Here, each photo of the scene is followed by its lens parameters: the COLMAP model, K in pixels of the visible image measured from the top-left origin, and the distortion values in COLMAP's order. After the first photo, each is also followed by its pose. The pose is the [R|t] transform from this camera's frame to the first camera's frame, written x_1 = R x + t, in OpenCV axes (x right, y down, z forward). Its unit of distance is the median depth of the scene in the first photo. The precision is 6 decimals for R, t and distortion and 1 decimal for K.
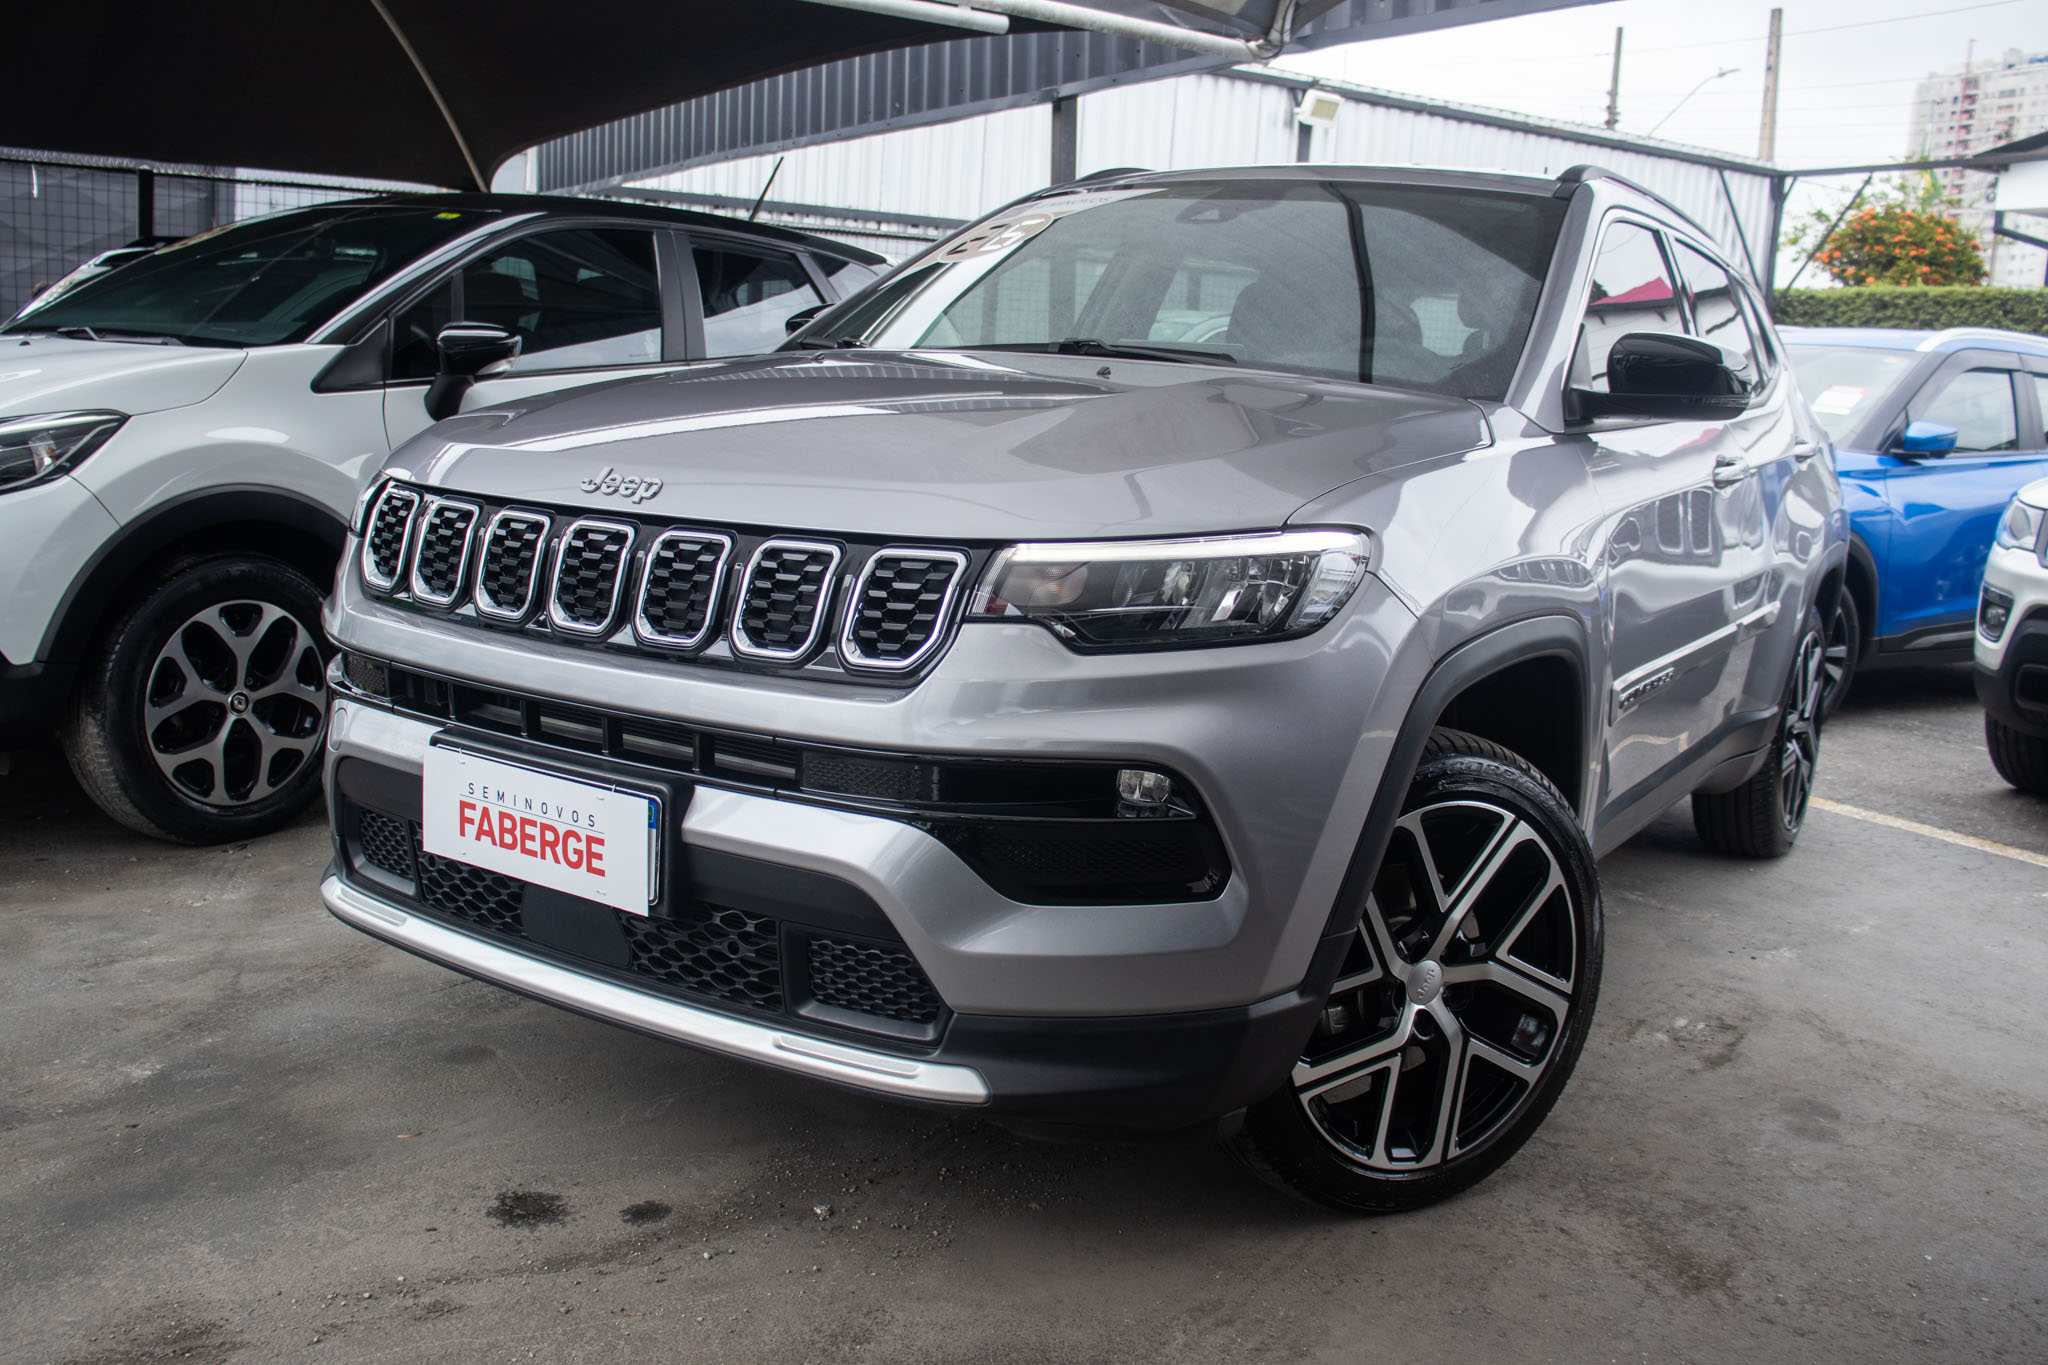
lens RADIAL K [[2034.9, 0, 1008.3], [0, 2034.9, 671.0], [0, 0, 1]] dist [-0.026411, 0.000000]
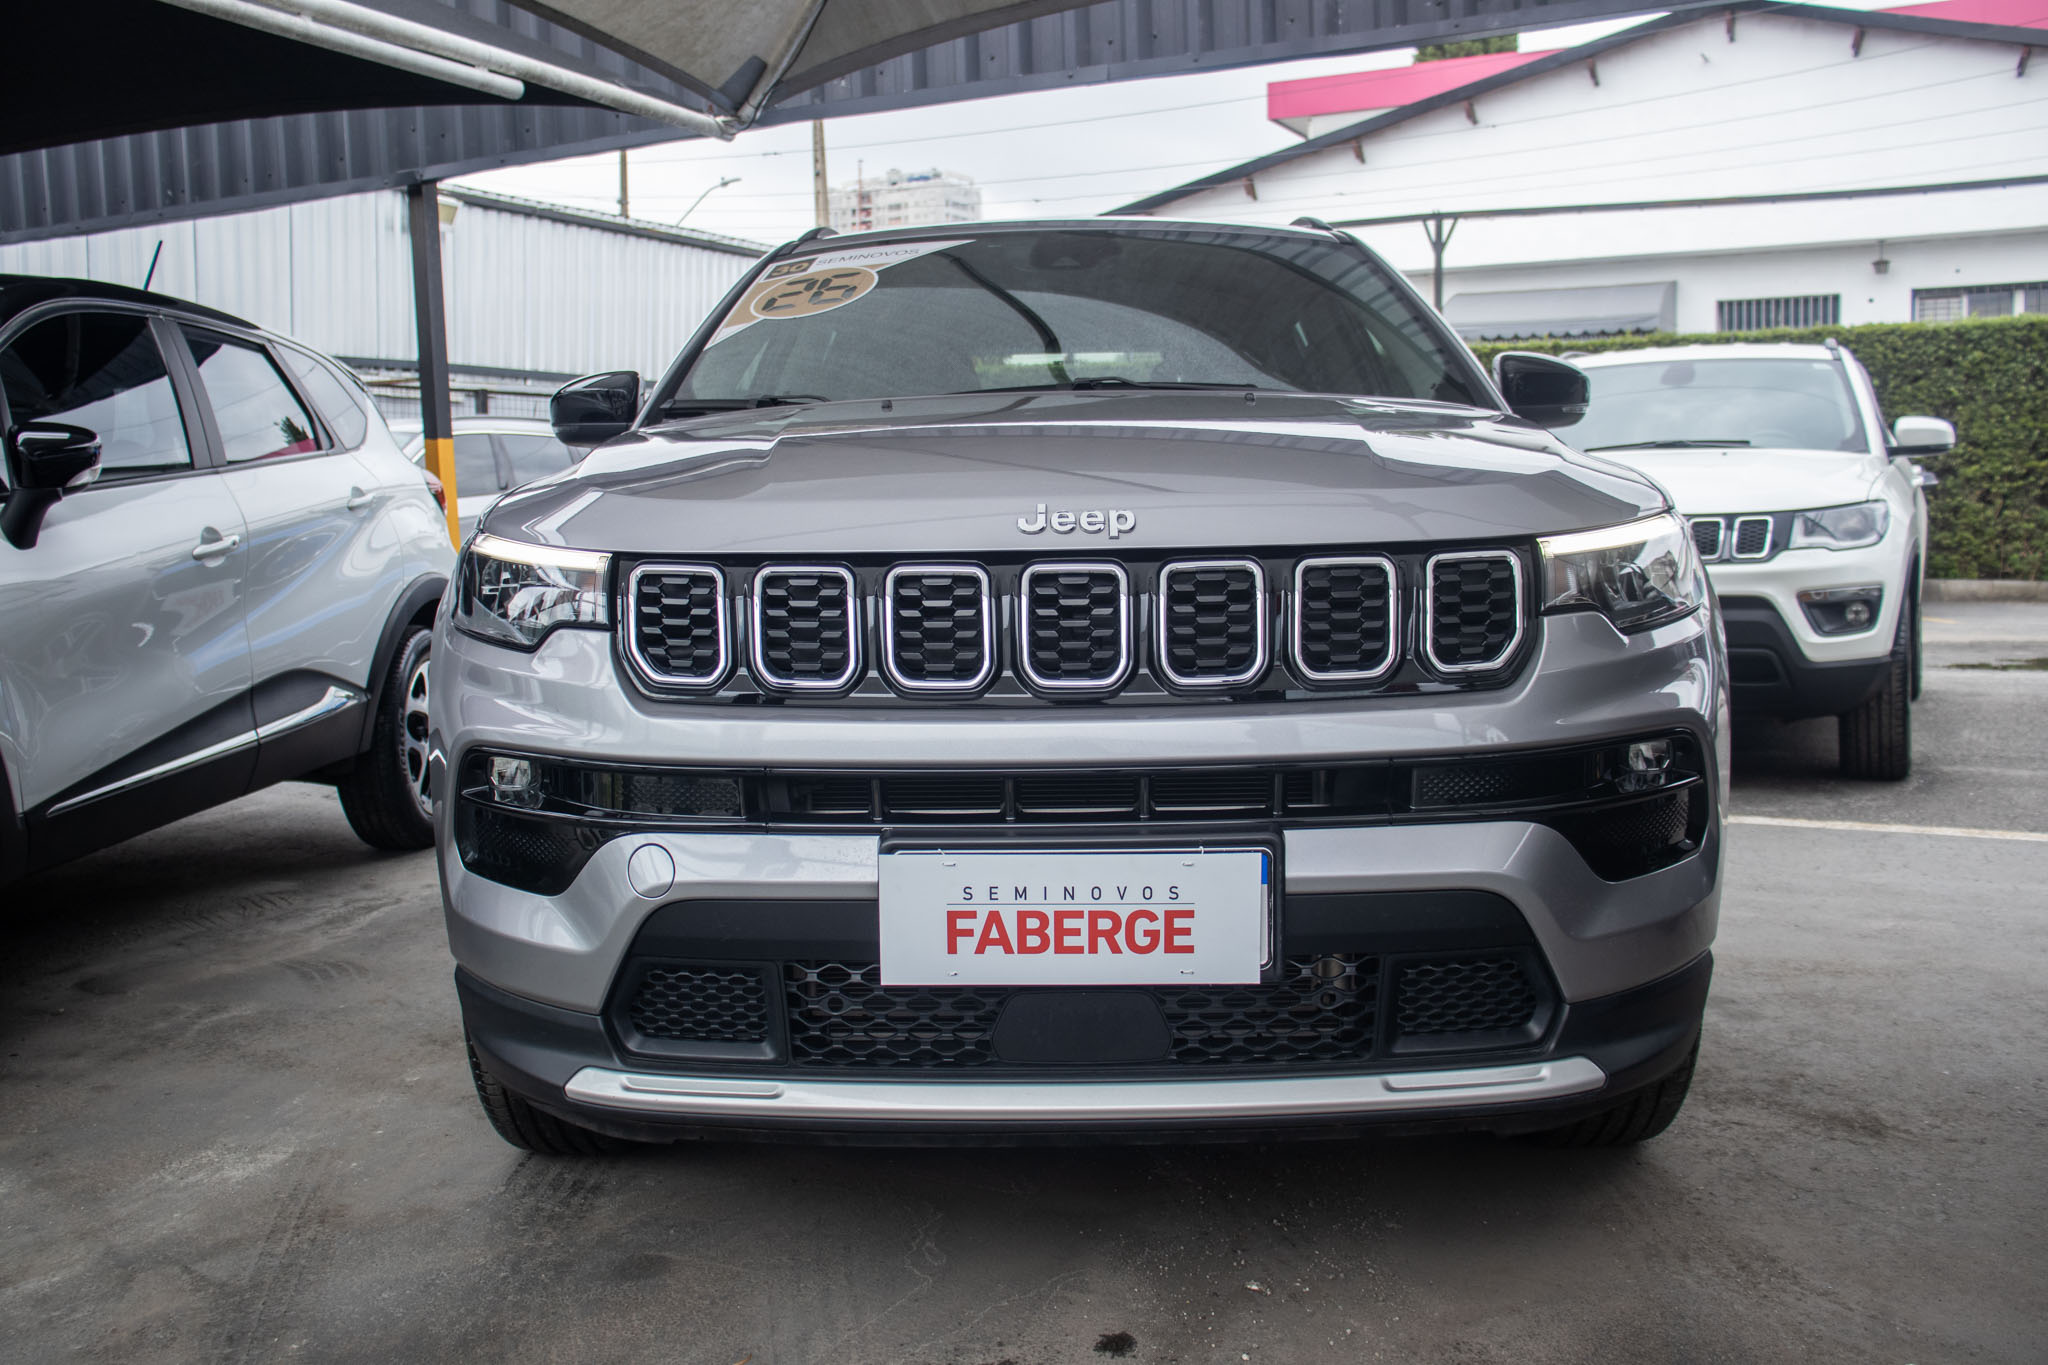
lens RADIAL K [[2034.9, 0, 1018.3], [0, 2034.9, 695.6], [0, 0, 1]] dist [-0.026411, 0.000000]
pose [[0.832857, -0.126300, 0.538885, -0.695539], [0.152613, 0.988277, -0.004241, -0.017562], [-0.532032, 0.085774, 0.842369, 0.263325]]
